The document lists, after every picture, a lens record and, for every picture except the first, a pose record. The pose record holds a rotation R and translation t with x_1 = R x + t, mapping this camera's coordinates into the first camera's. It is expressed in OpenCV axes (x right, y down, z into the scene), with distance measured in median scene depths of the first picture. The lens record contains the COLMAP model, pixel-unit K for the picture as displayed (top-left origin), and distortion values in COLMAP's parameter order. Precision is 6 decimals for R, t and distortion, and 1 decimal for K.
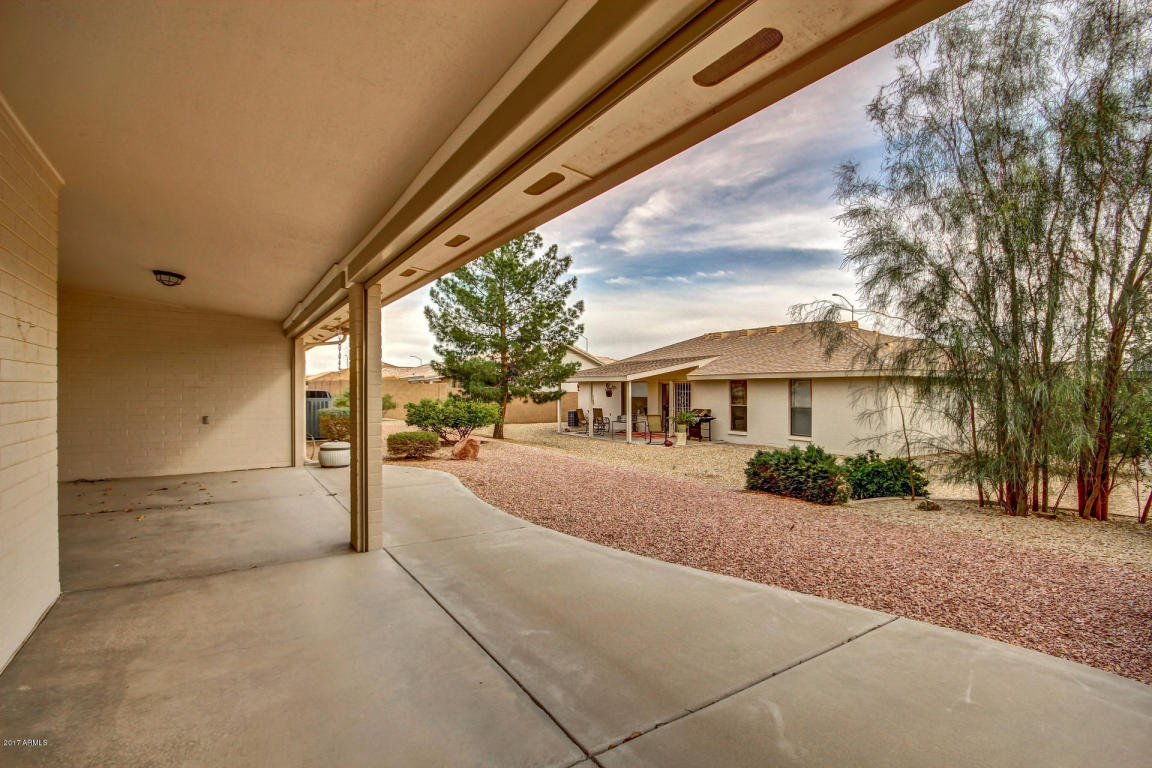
lens RADIAL K [[536.3, 0, 574.3], [0, 536.3, 387.6], [0, 0, 1]] dist [-0.004446, -0.000199]
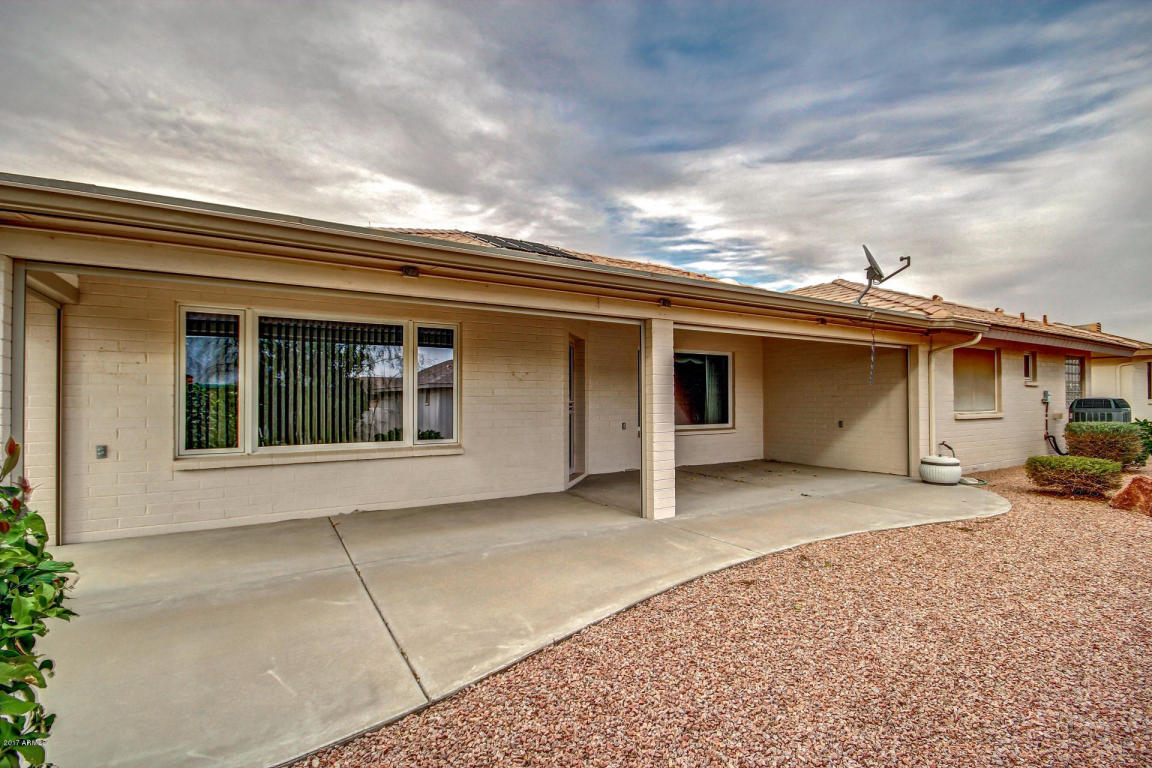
lens RADIAL K [[536.3, 0, 574.6], [0, 536.3, 392.5], [0, 0, 1]] dist [-0.004446, -0.000199]
pose [[-0.050713, -0.020005, -0.998513, 0.938700], [0.008158, 0.999758, -0.020444, 0.017735], [0.998680, -0.009183, -0.050537, 0.870925]]
